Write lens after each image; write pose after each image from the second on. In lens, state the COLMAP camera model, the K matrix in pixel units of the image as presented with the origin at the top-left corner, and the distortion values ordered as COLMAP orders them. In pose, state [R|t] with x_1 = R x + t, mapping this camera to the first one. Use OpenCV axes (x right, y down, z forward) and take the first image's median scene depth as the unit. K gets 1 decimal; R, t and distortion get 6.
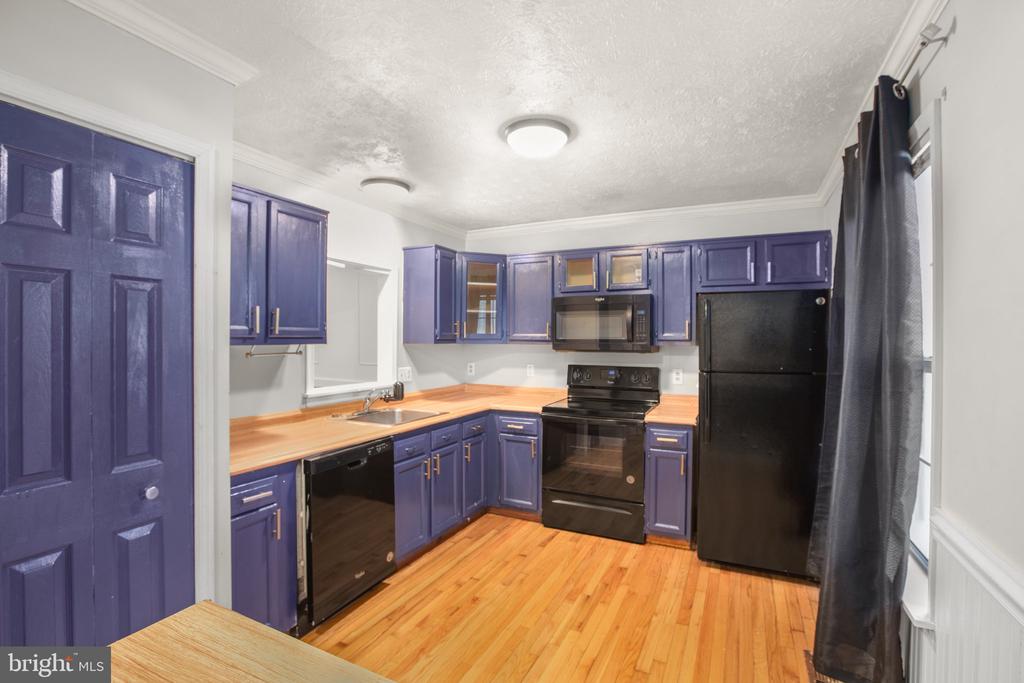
lens RADIAL K [[474.8, 0, 507.8], [0, 474.8, 332.6], [0, 0, 1]] dist [-0.073638, 0.022903]
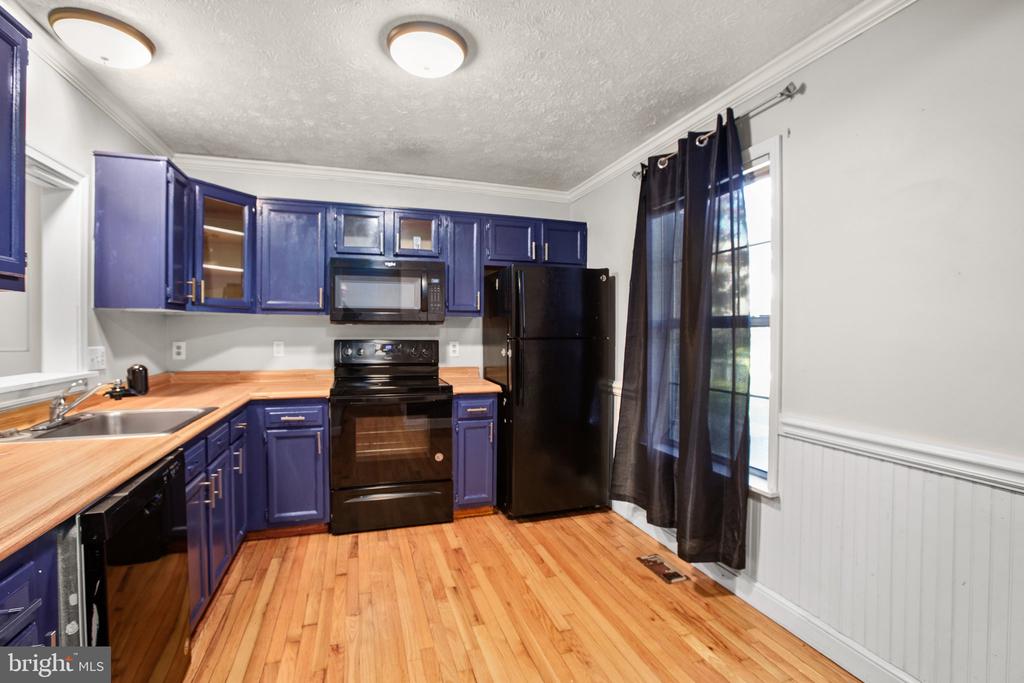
lens RADIAL K [[474.8, 0, 507.8], [0, 474.8, 332.6], [0, 0, 1]] dist [-0.073638, 0.022903]
pose [[0.698497, -0.002168, 0.715609, -0.313411], [-0.011538, 0.999831, 0.014291, 0.048072], [-0.715520, -0.018239, 0.698355, 0.242414]]
